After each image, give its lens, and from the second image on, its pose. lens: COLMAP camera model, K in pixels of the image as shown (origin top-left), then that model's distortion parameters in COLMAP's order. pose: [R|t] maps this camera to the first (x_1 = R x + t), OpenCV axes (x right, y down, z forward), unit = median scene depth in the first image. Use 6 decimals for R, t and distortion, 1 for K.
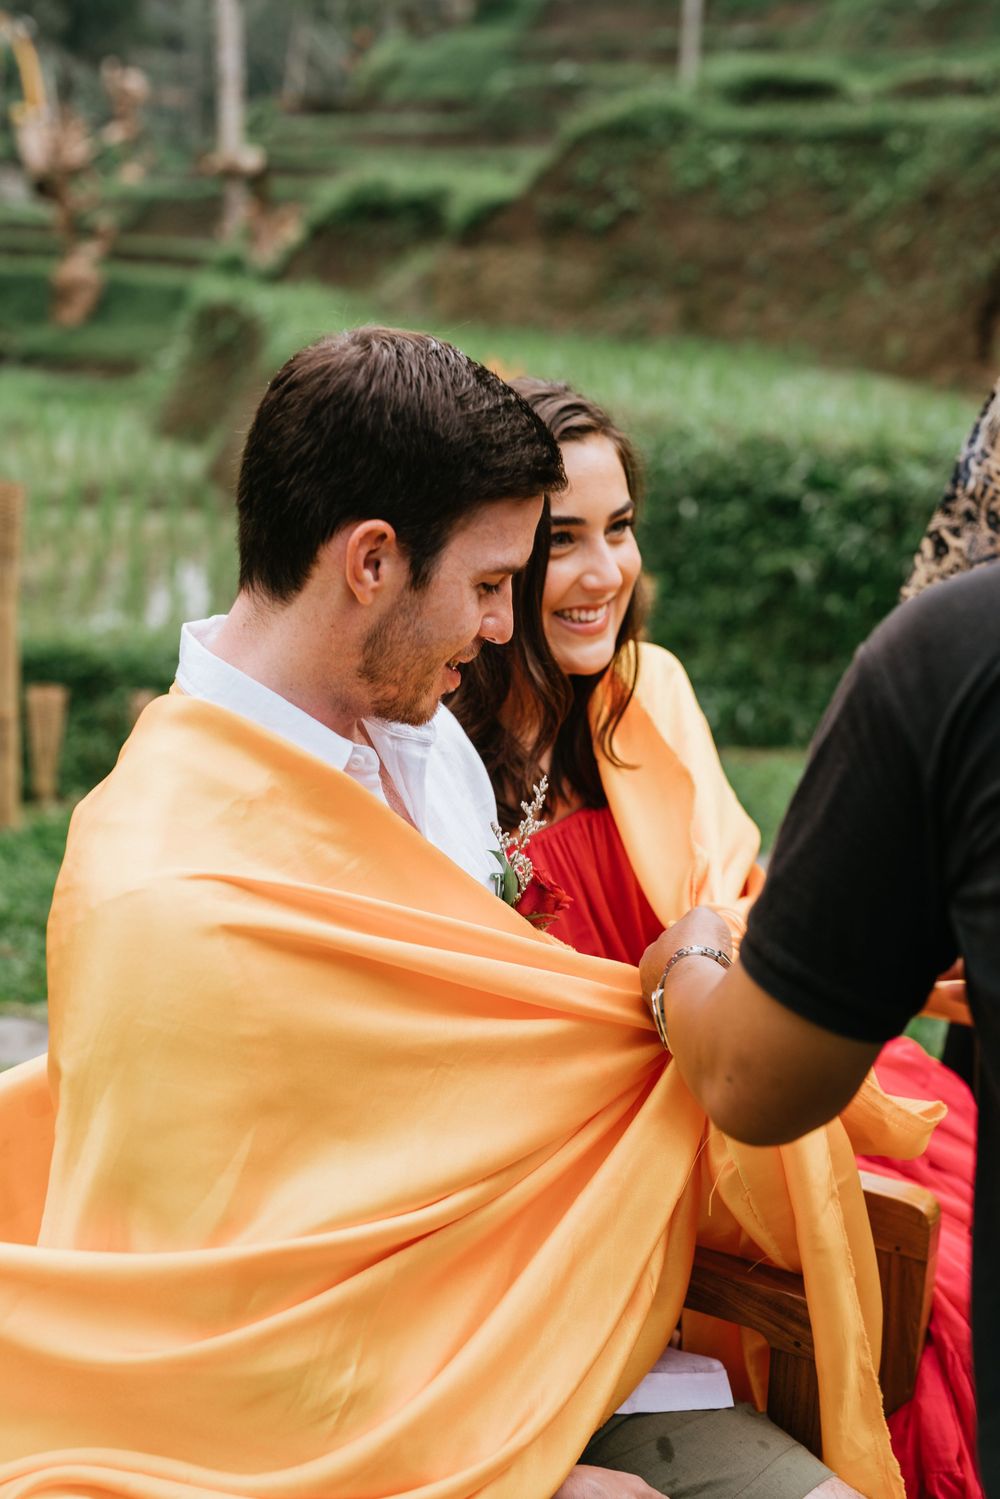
lens RADIAL K [[2075.4, 0, 500.0], [0, 2075.4, 749.5], [0, 0, 1]] dist [-0.155566, 1.011539]
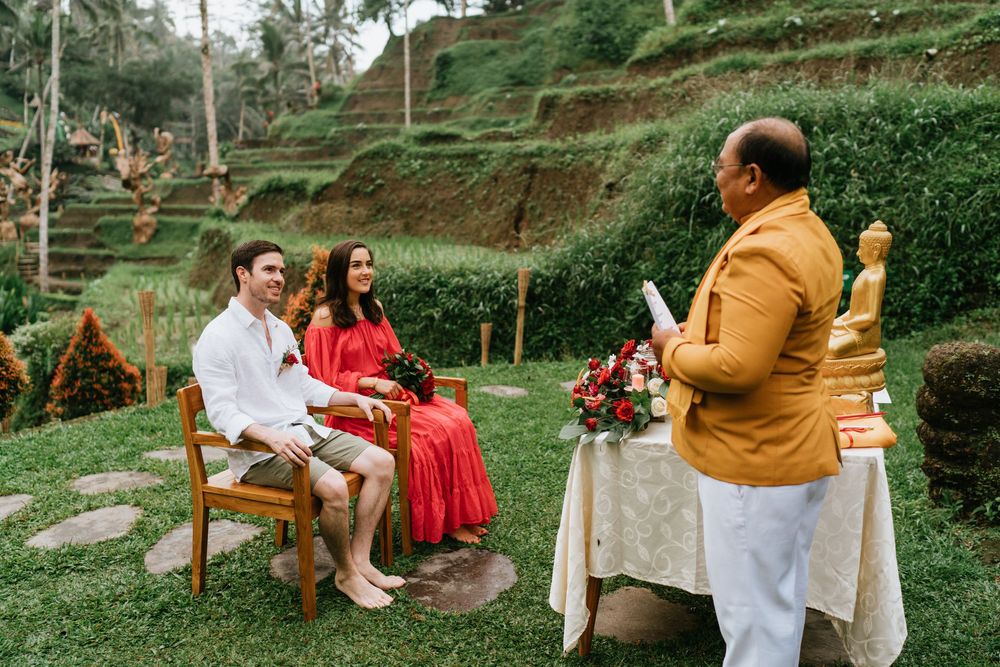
lens RADIAL K [[947.0, 0, 500.0], [0, 947.0, 333.5], [0, 0, 1]] dist [-0.024658, 0.030682]
pose [[0.985709, -0.058644, 0.157918, 0.013889], [0.073481, 0.993244, -0.089812, 0.028725], [-0.151584, 0.100132, 0.983359, -0.126533]]
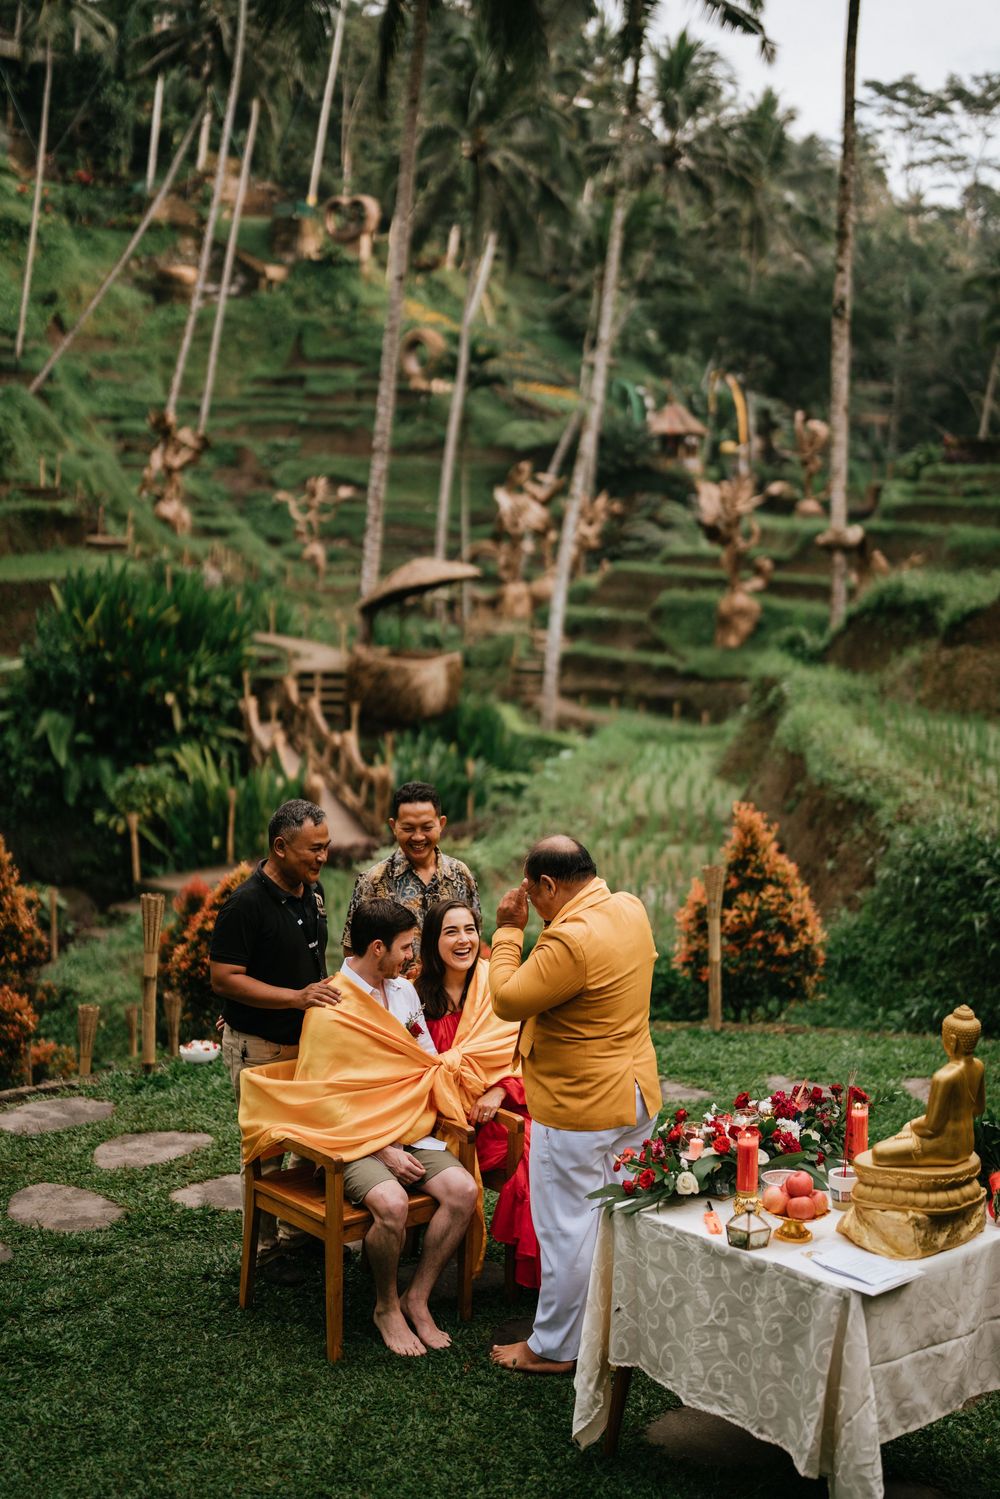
lens RADIAL K [[2075.4, 0, 500.0], [0, 2075.4, 749.5], [0, 0, 1]] dist [-0.155566, 1.011539]
pose [[0.941335, 0.037790, -0.335350, 0.157951], [-0.082413, 0.989366, -0.119846, 0.000381], [0.327255, 0.140452, 0.934440, -0.296756]]
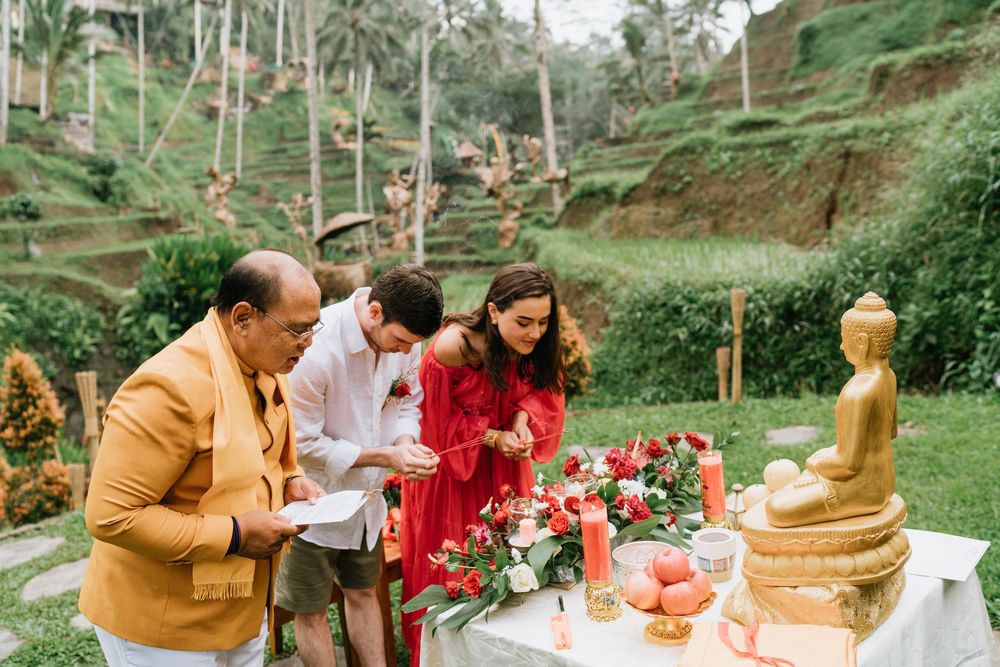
lens RADIAL K [[947.0, 0, 500.0], [0, 947.0, 333.5], [0, 0, 1]] dist [-0.024658, 0.030682]
pose [[0.966549, -0.077136, -0.244608, 0.103351], [0.052771, 0.993108, -0.104650, 0.009184], [0.250995, 0.088242, 0.963958, -0.072944]]
